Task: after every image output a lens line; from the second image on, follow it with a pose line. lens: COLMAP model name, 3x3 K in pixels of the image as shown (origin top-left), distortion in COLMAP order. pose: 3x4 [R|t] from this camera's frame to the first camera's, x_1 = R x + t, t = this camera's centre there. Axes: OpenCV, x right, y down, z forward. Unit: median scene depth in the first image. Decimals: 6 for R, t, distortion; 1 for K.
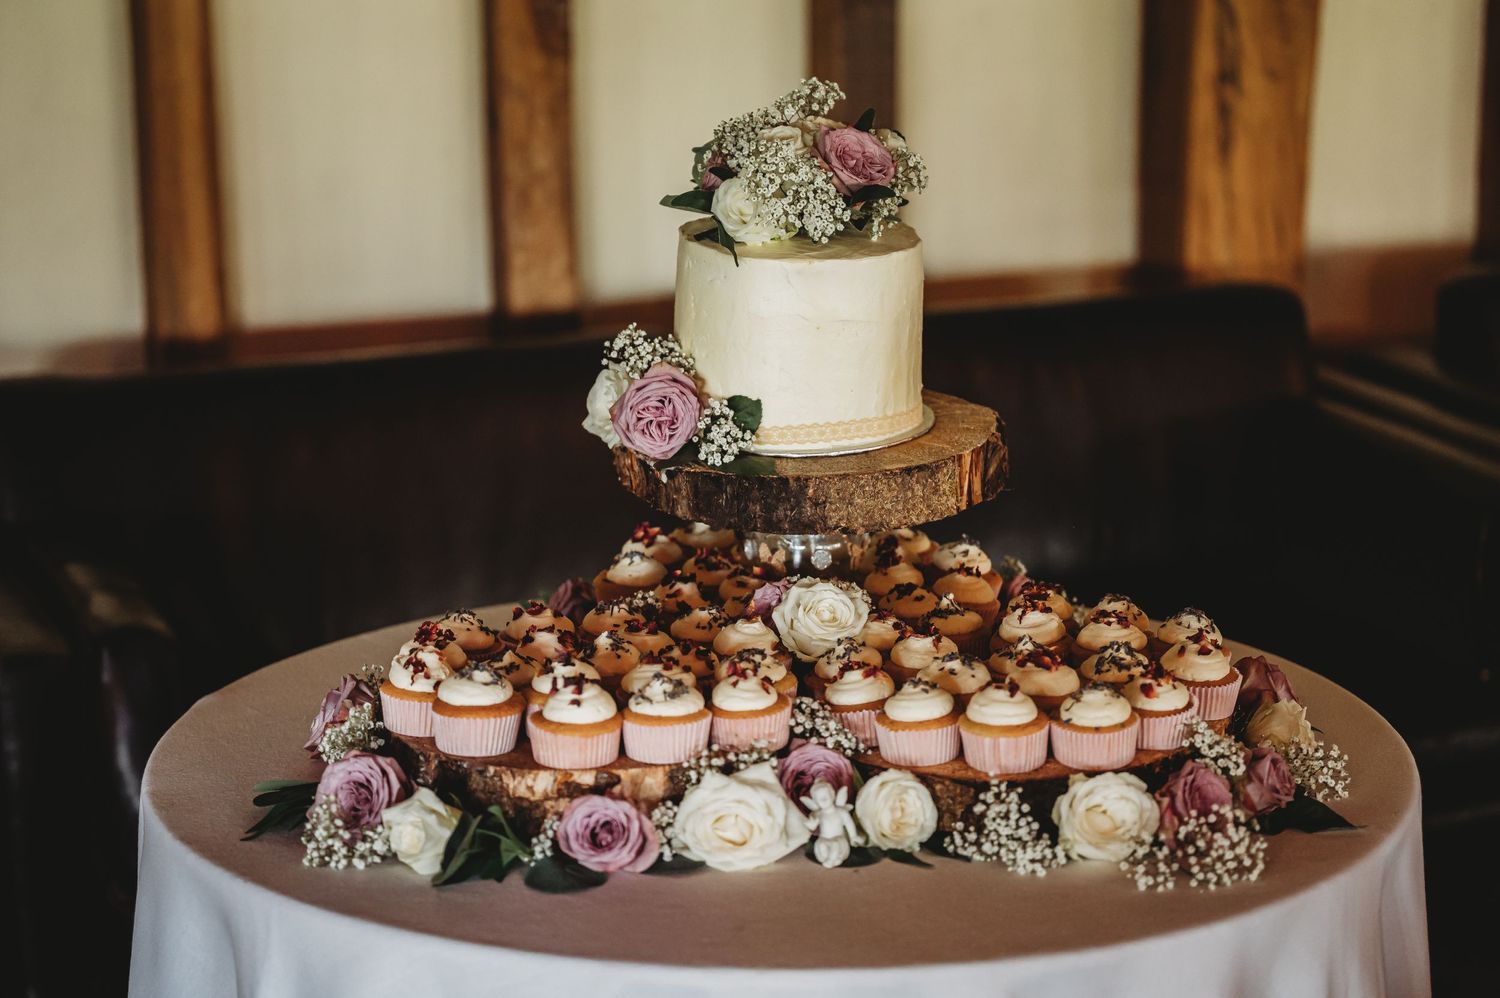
lens RADIAL K [[3195.7, 0, 750.0], [0, 3195.7, 499.0], [0, 0, 1]] dist [0.000355, 0.007205]
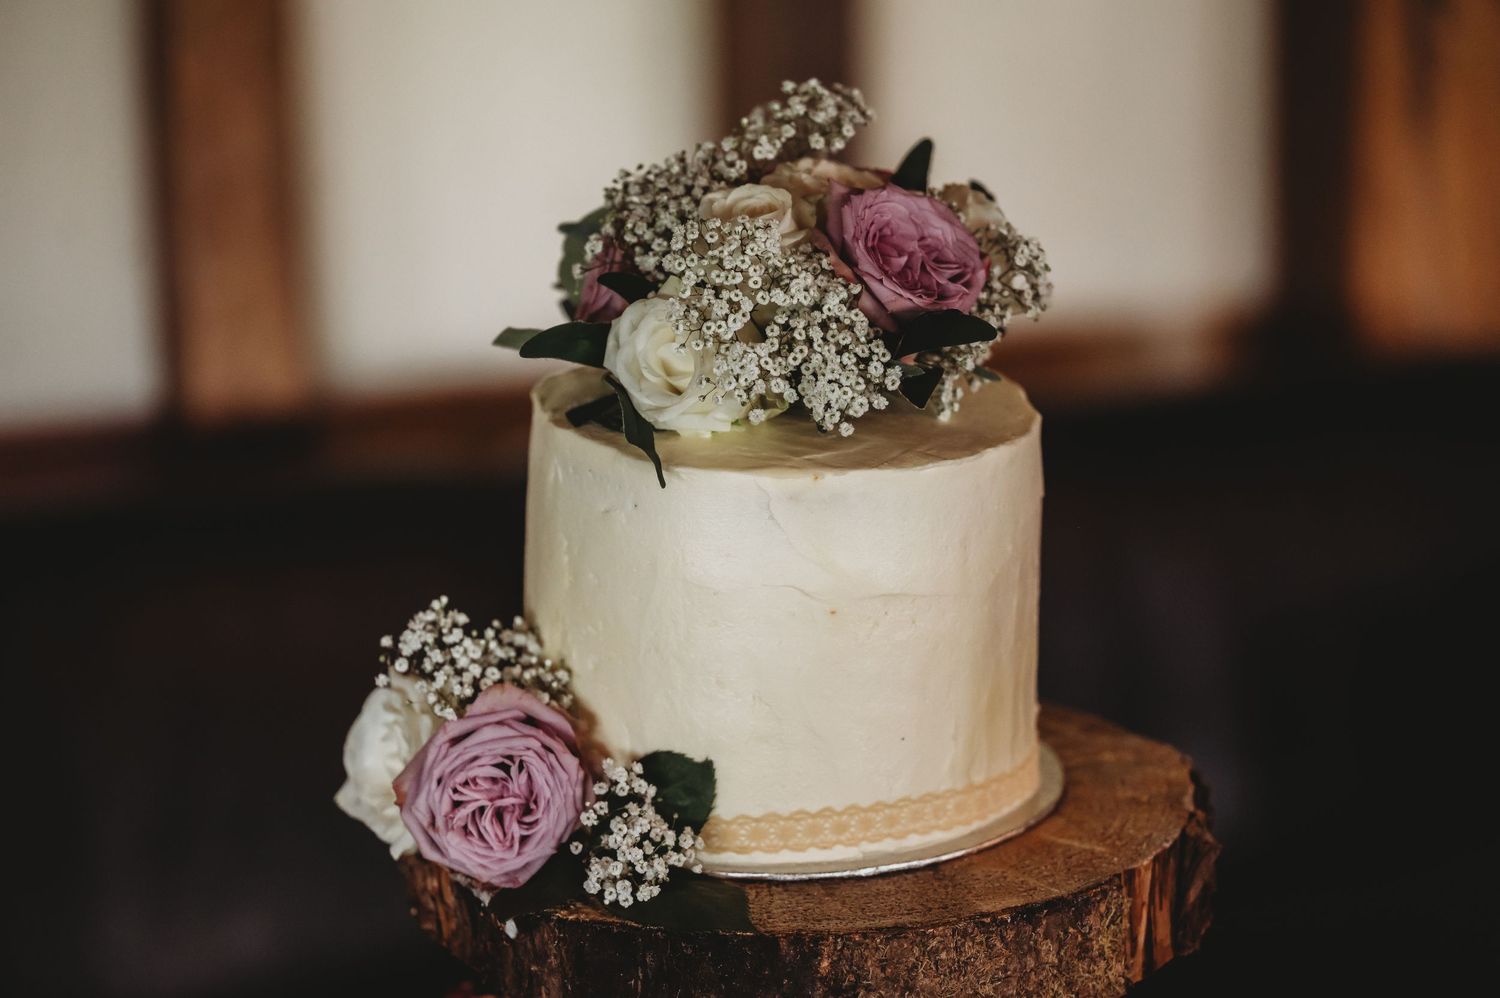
lens RADIAL K [[4549.1, 0, 750.0], [0, 4549.1, 499.0], [0, 0, 1]] dist [-0.001820, -0.154162]
pose [[0.998925, -0.010971, 0.045029, -0.021067], [0.011179, 0.999928, -0.004378, -0.066864], [-0.044978, 0.004876, 0.998976, 0.322793]]
